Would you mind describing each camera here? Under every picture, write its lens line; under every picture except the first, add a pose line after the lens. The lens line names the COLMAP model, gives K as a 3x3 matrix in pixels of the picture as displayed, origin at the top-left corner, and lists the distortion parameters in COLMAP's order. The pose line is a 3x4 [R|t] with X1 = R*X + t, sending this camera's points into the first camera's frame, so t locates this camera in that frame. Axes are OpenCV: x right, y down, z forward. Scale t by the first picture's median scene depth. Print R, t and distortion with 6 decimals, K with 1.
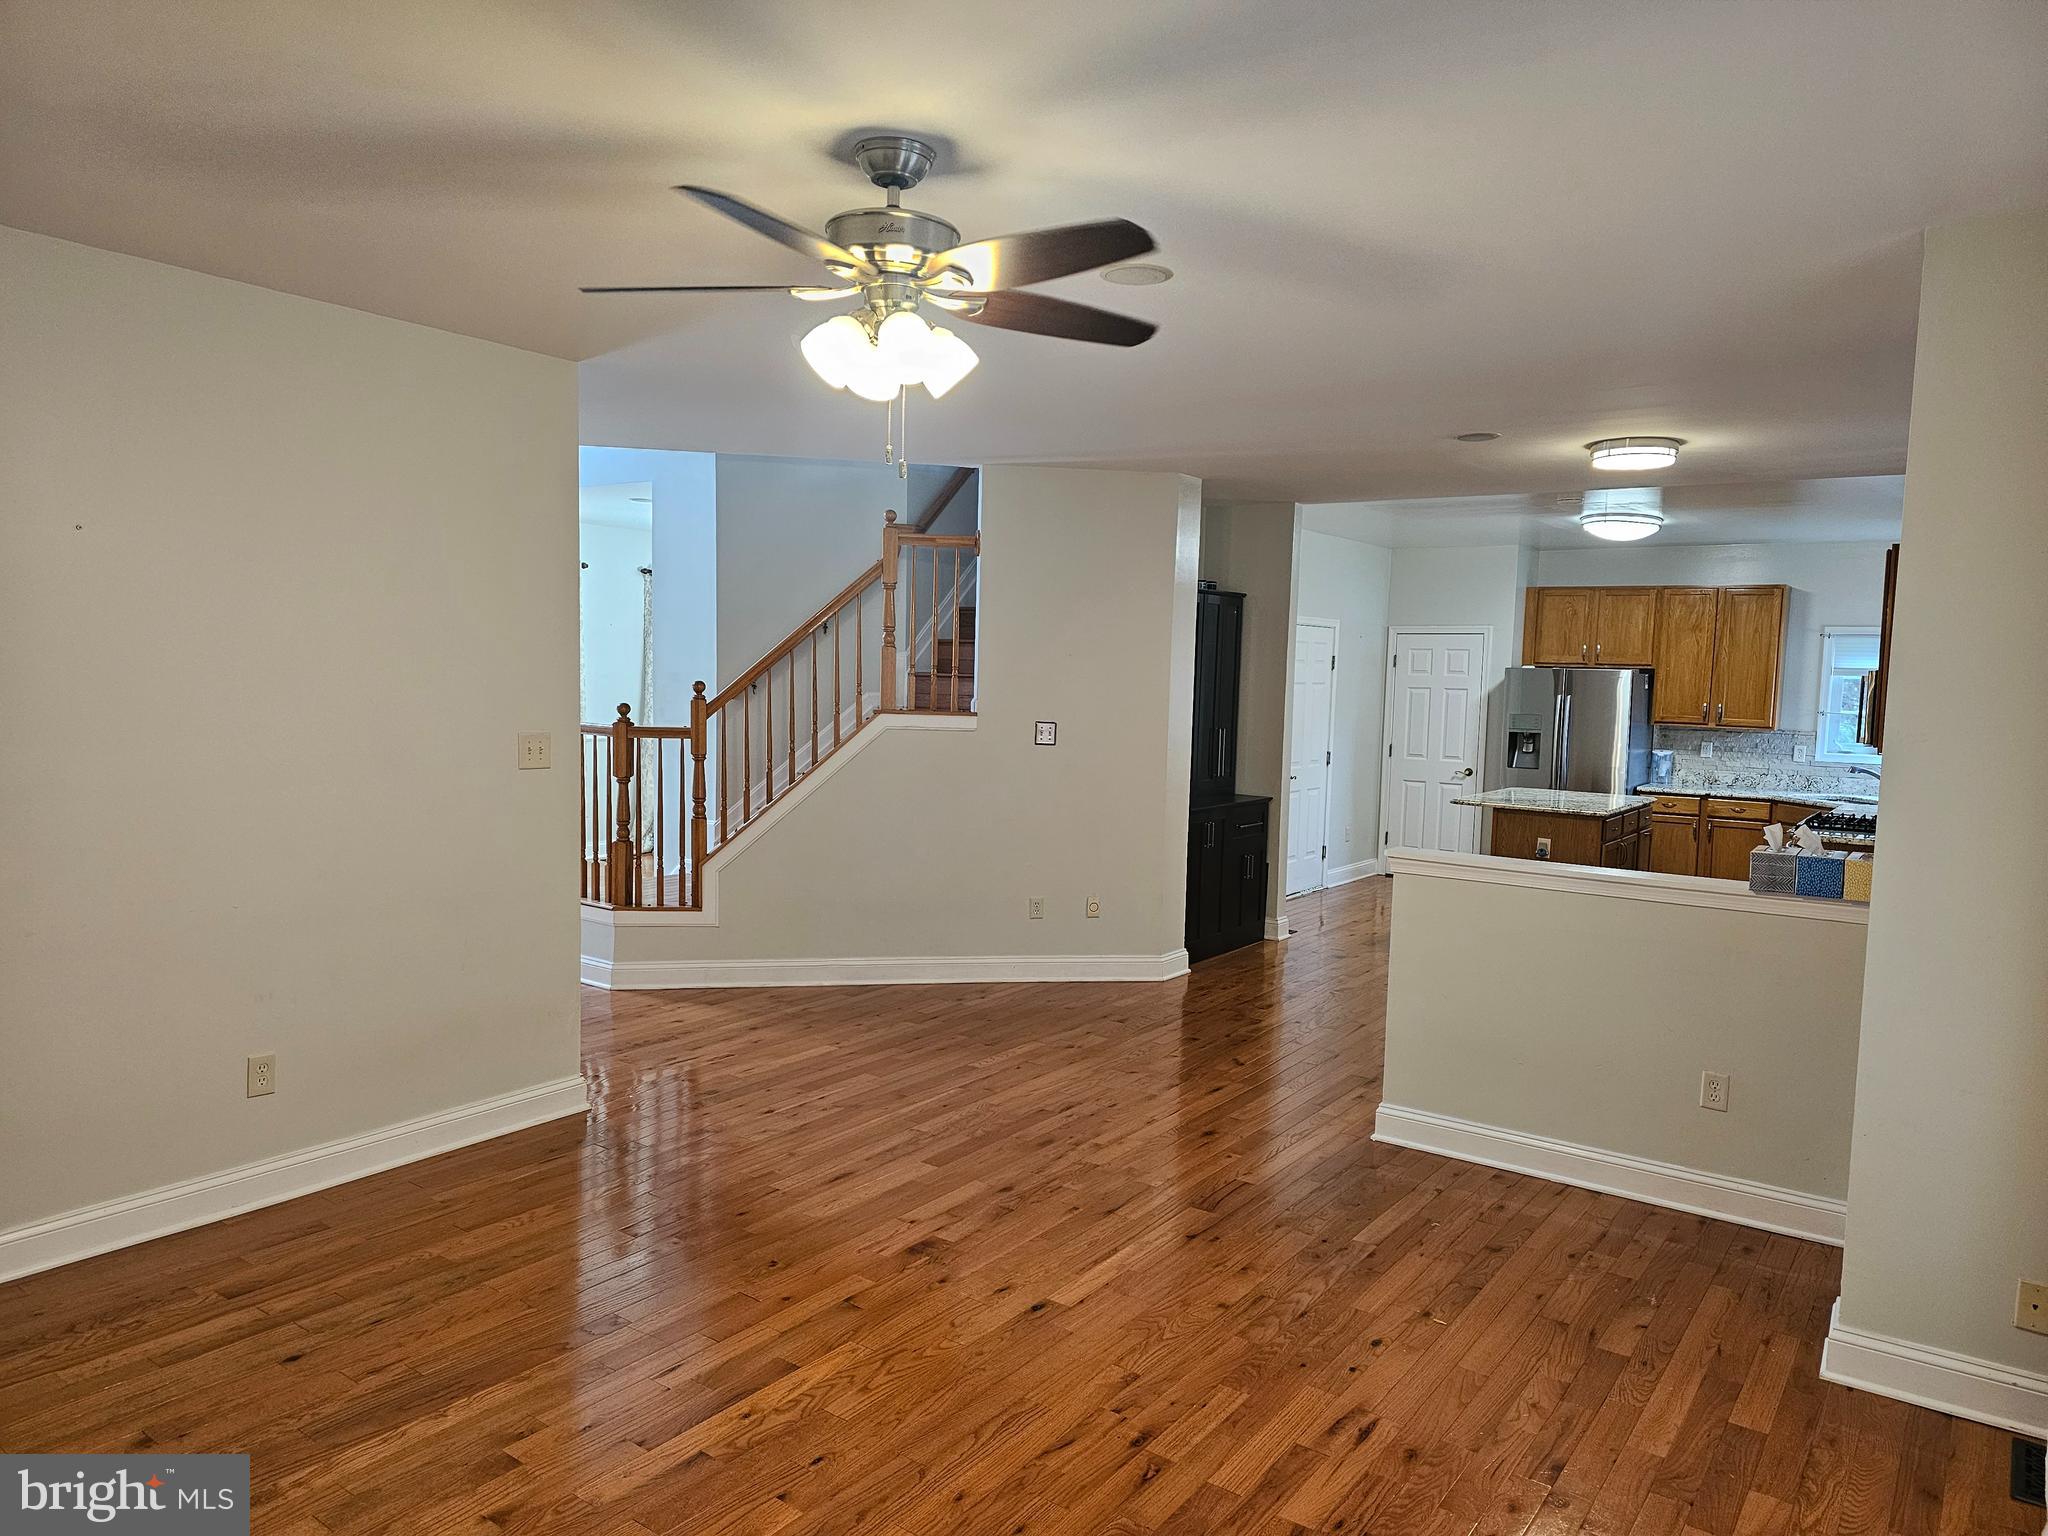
lens RADIAL K [[1360.4, 0, 1030.9], [0, 1360.4, 784.1], [0, 0, 1]] dist [0.075597, -0.071968]
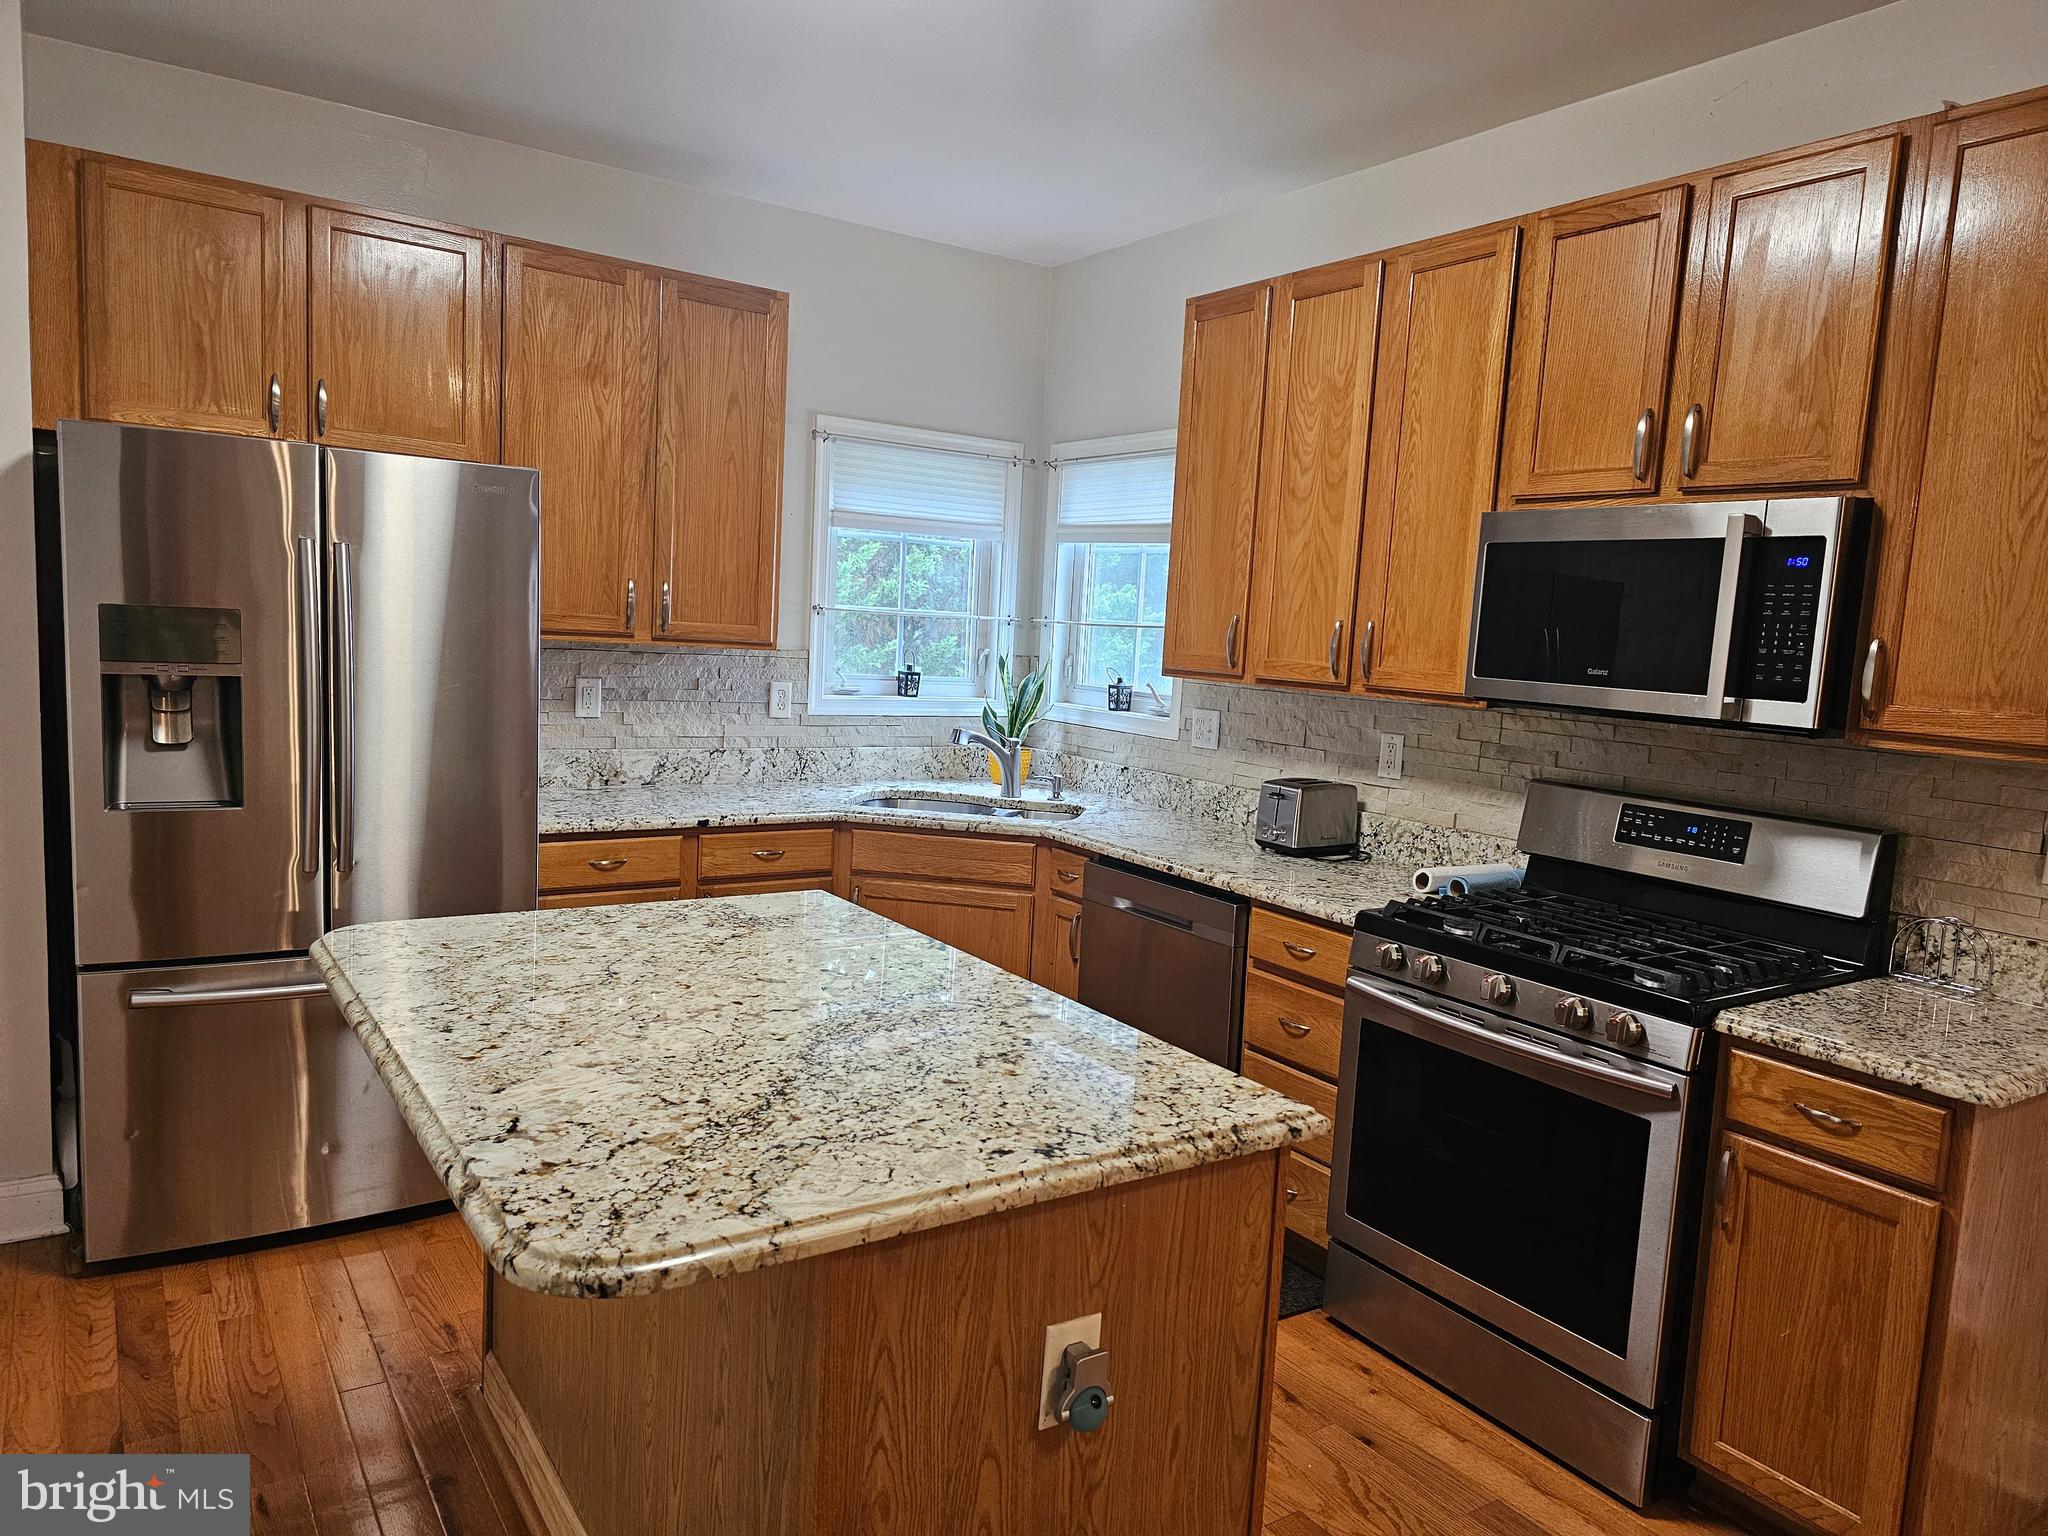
lens RADIAL K [[1360.4, 0, 1030.9], [0, 1360.4, 784.1], [0, 0, 1]] dist [0.075597, -0.071968]
pose [[0.354252, -0.119000, 0.927548, 0.167595], [0.032774, 0.992841, 0.114860, -0.042034], [-0.934576, -0.010290, 0.355616, 0.749773]]
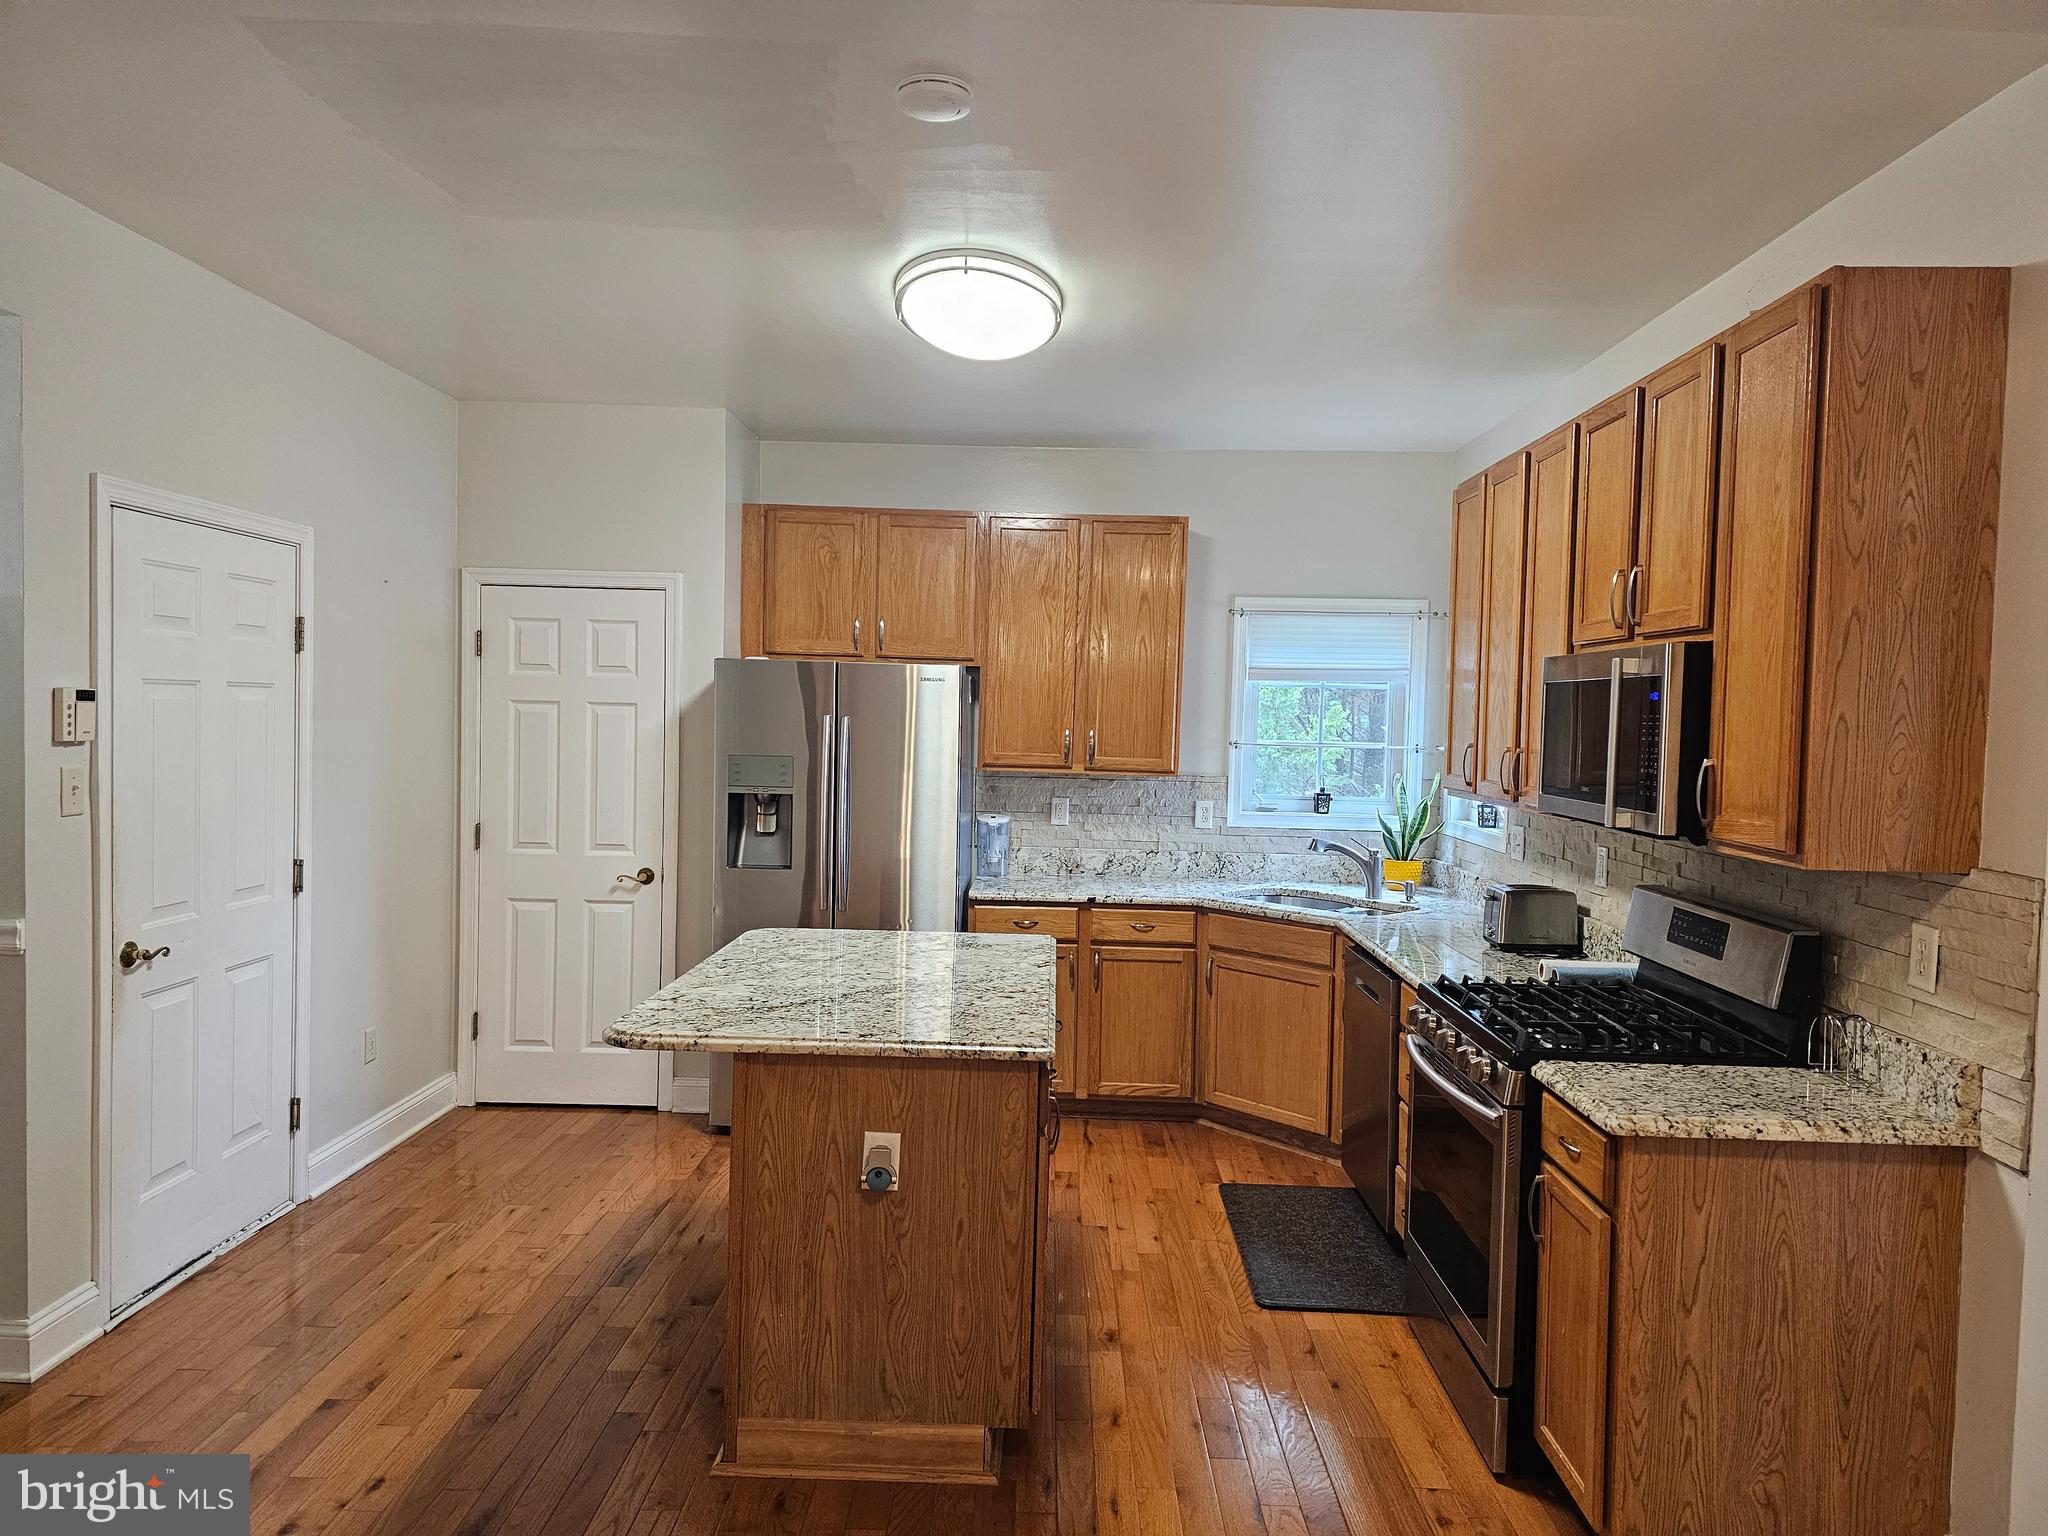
lens RADIAL K [[1348.3, 0, 1029.8], [0, 1348.3, 782.4], [0, 0, 1]] dist [0.114480, -0.173022]
pose [[0.829682, -0.032993, 0.557261, 0.174861], [0.043147, 0.999056, -0.005090, -0.034987], [-0.556567, 0.028268, 0.830322, 0.555910]]
